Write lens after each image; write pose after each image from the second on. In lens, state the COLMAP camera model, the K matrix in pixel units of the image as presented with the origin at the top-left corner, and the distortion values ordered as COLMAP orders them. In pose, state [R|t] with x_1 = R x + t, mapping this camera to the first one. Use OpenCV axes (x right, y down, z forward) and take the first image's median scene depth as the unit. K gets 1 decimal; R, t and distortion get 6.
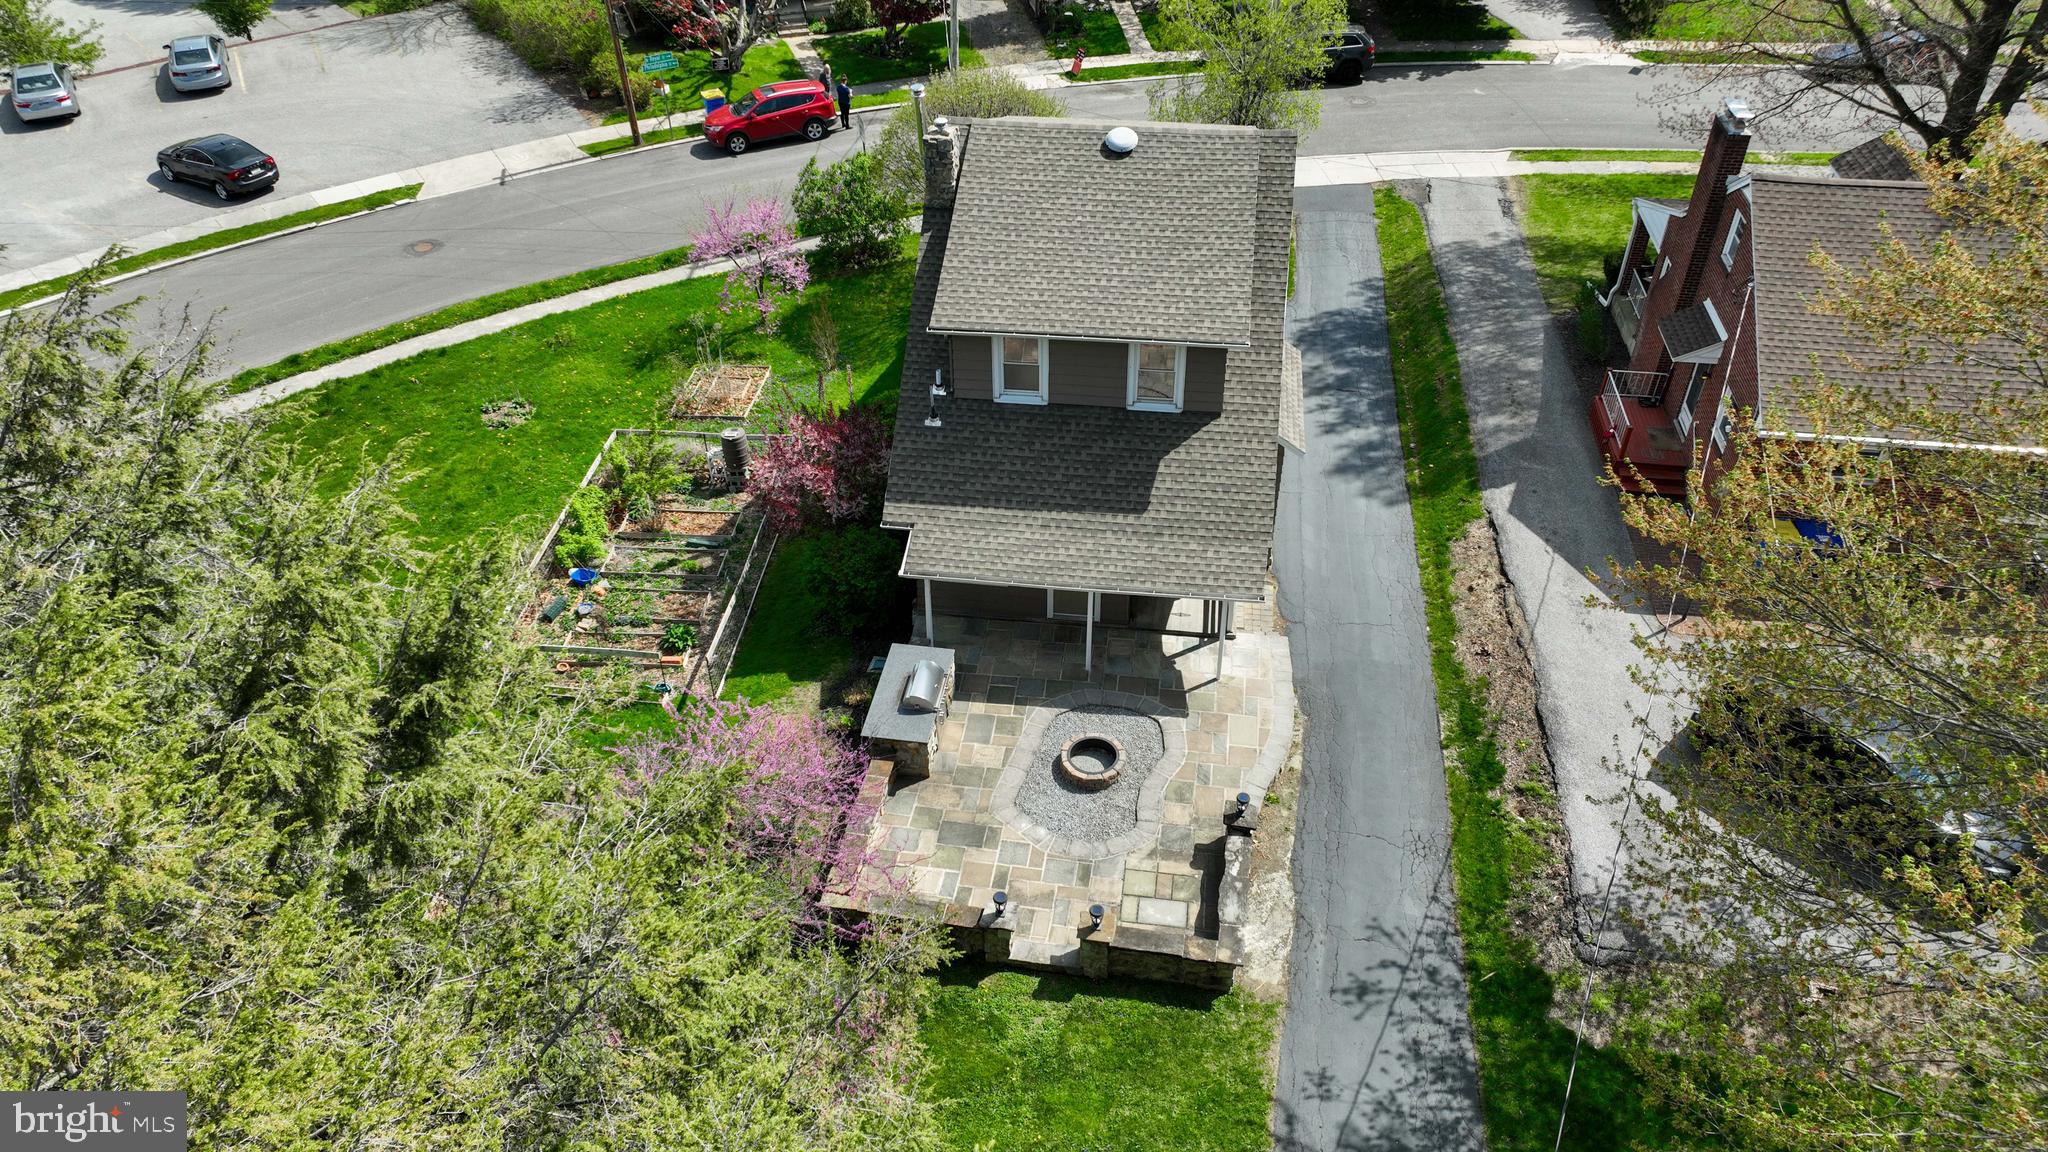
lens RADIAL K [[1426.7, 0, 1024.0], [0, 1426.7, 576.0], [0, 0, 1]] dist [0.003402, 0.006737]
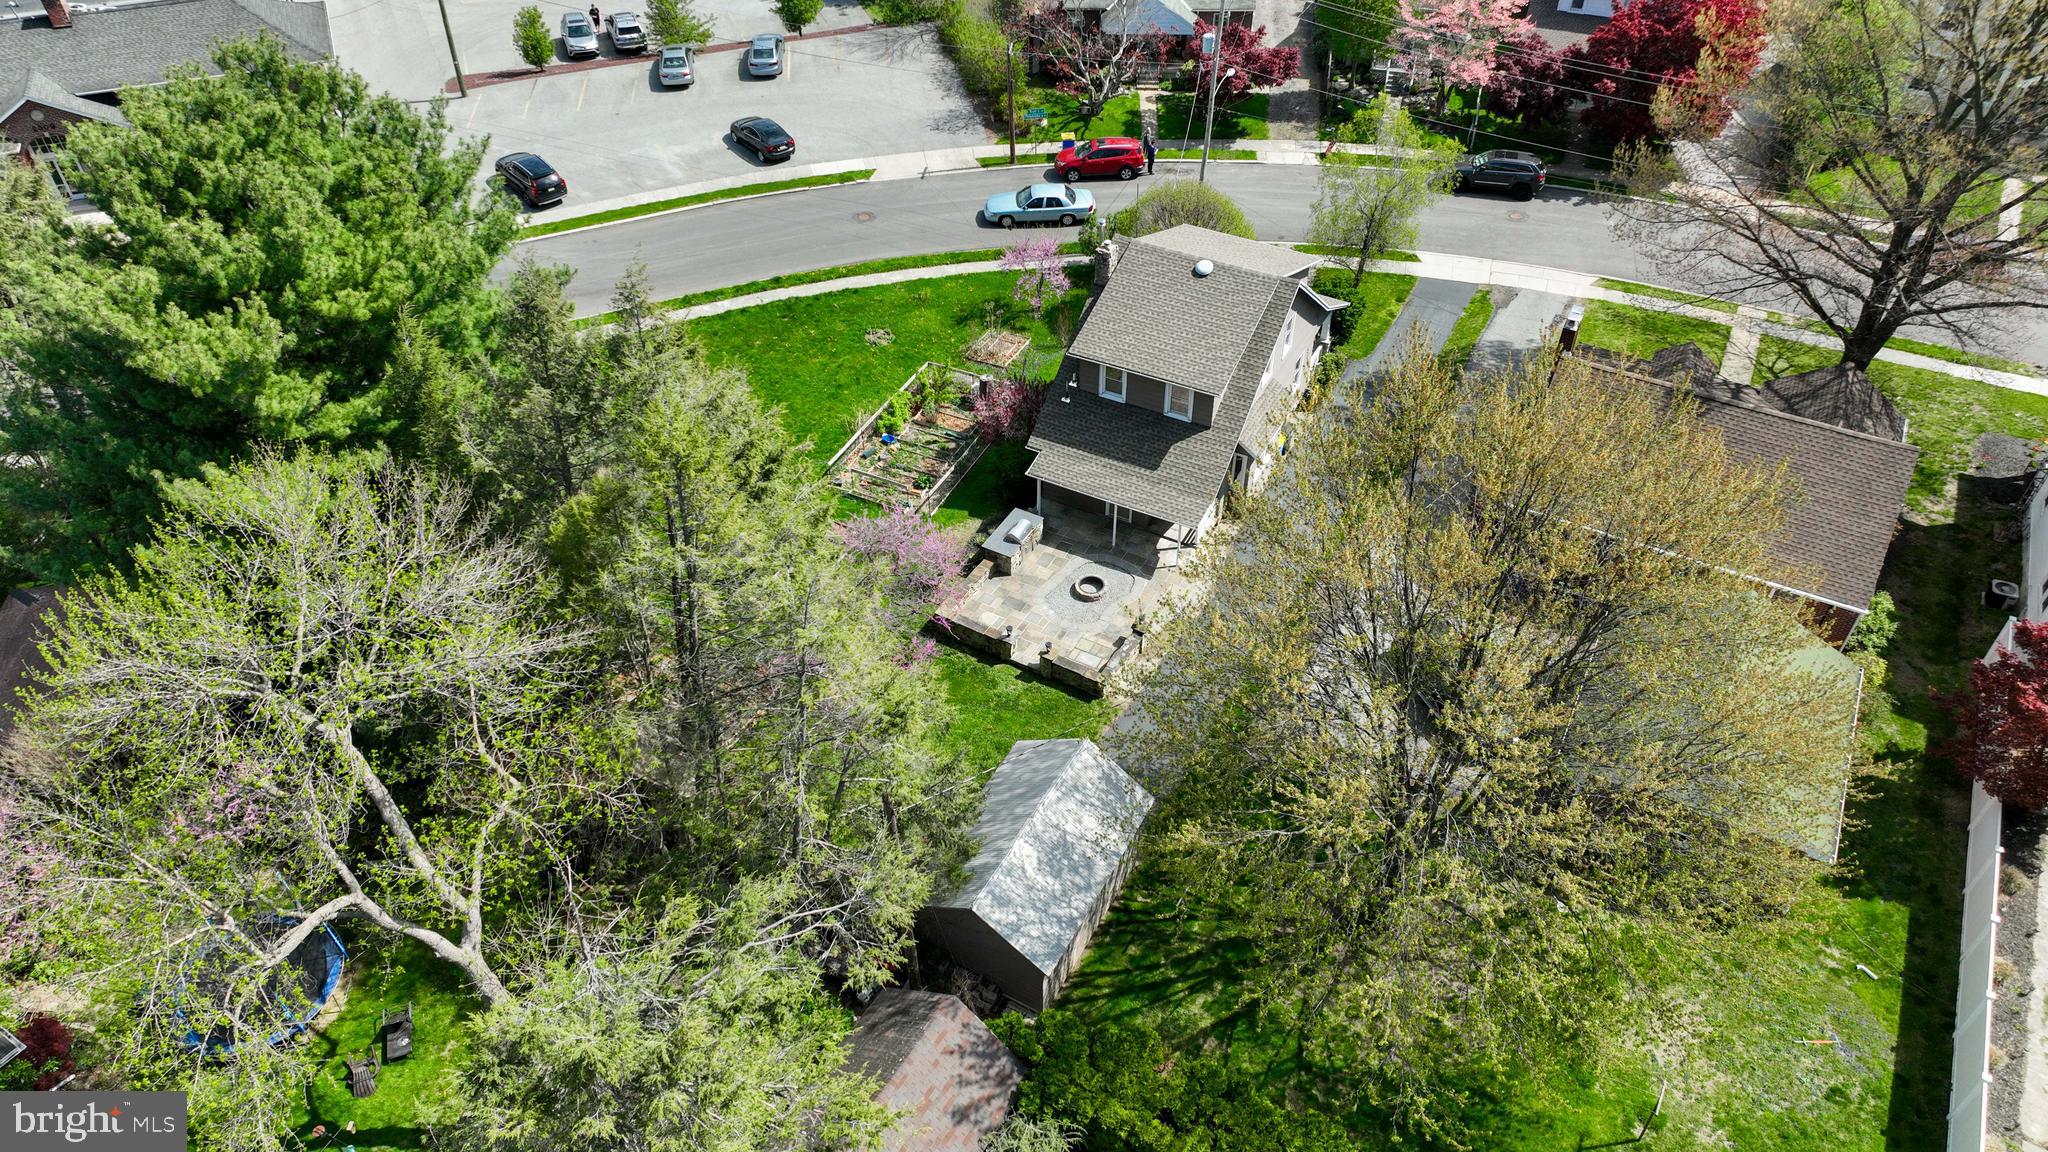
lens RADIAL K [[1455.1, 0, 1012.7], [0, 1455.1, 542.9], [0, 0, 1]] dist [0.001982, 0.001285]
pose [[0.934216, 0.232936, -0.270152, 0.457533], [-0.220337, 0.972418, 0.076512, -0.057829], [0.280523, -0.011954, 0.959773, -0.920358]]
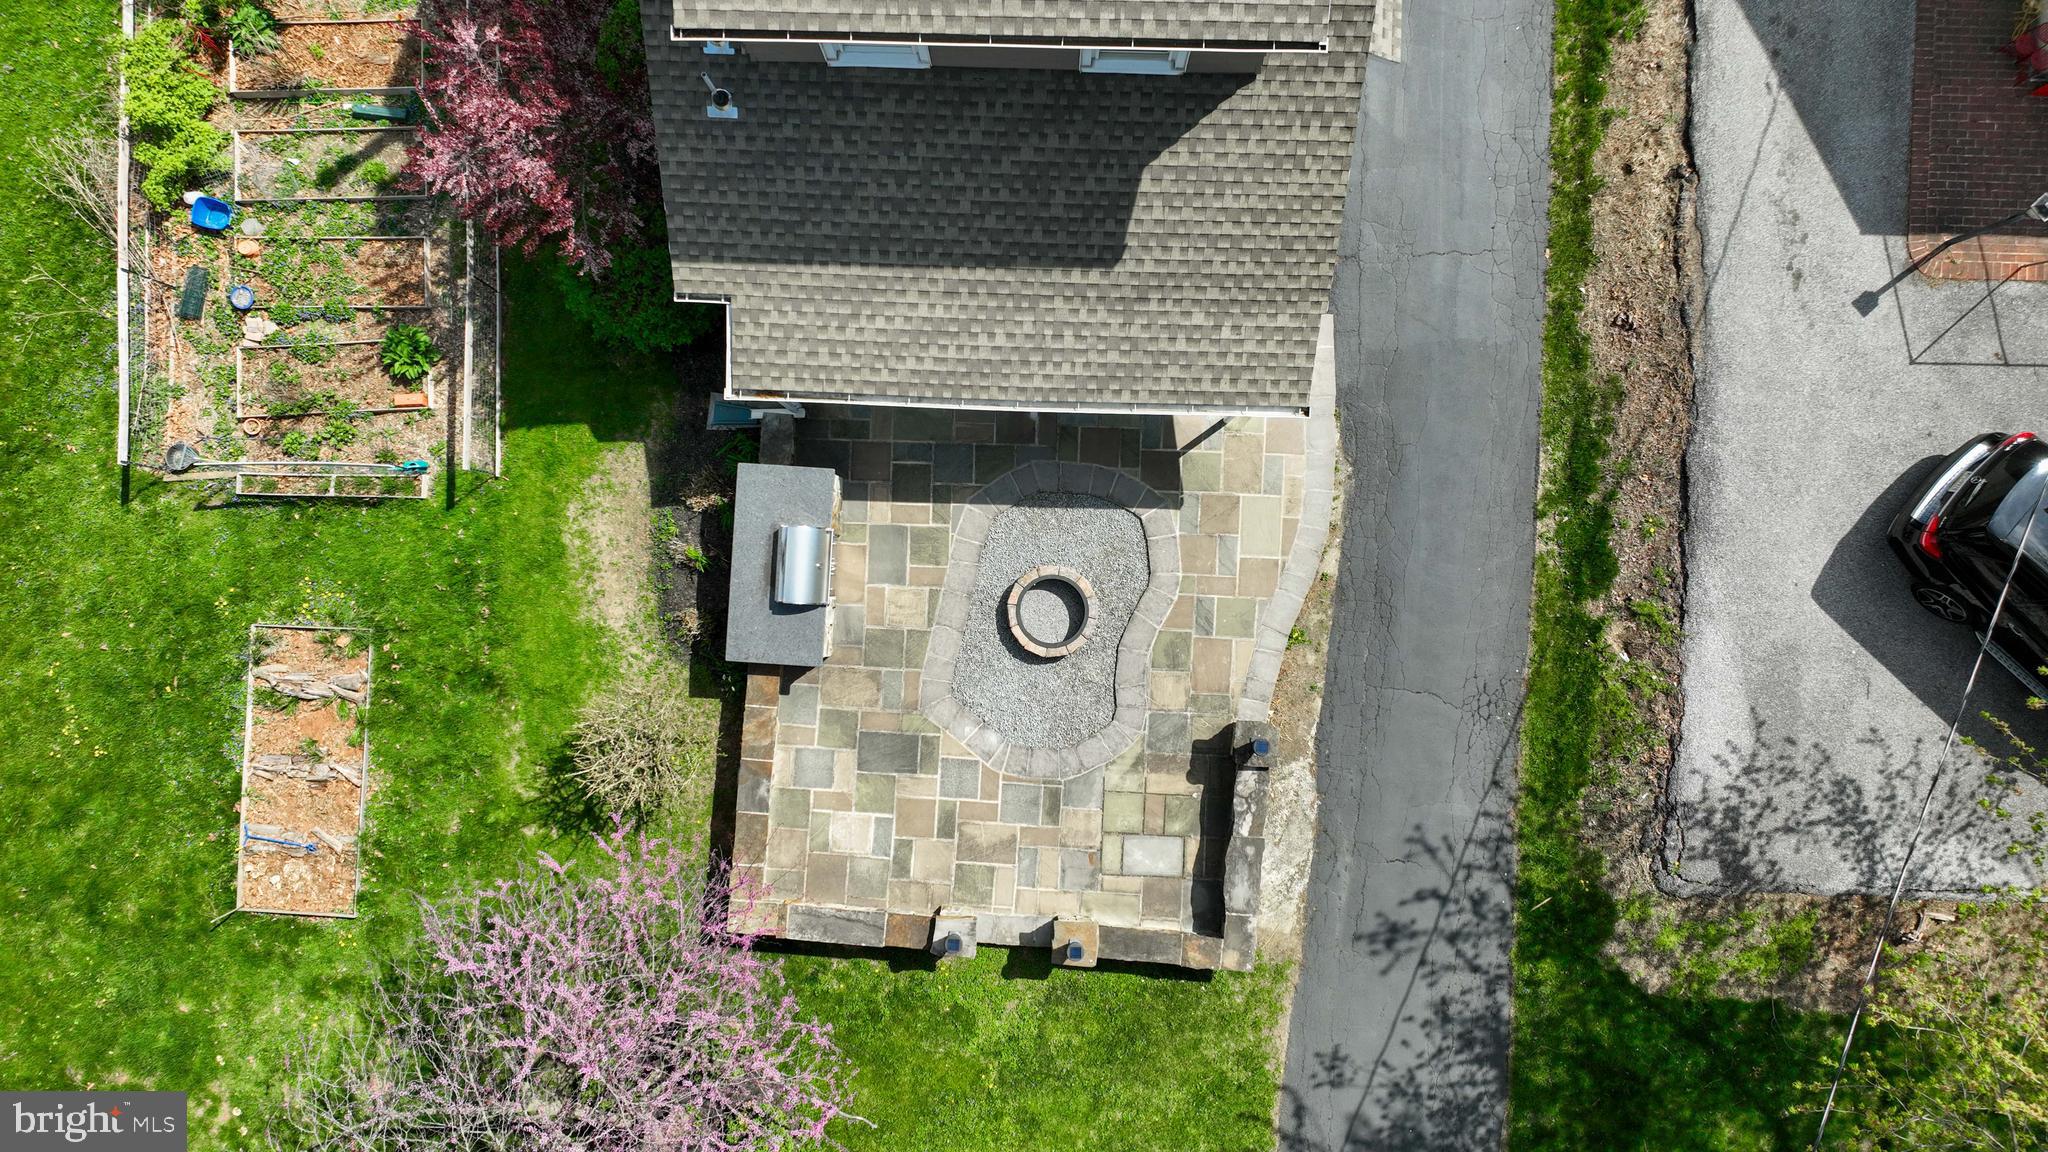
lens RADIAL K [[1426.7, 0, 1024.0], [0, 1426.7, 576.0], [0, 0, 1]] dist [0.003402, 0.006737]
pose [[0.995594, -0.093764, -0.001260, 0.035442], [0.060412, 0.631068, 0.773371, -0.425572], [-0.071719, -0.770040, 0.633952, 0.537524]]
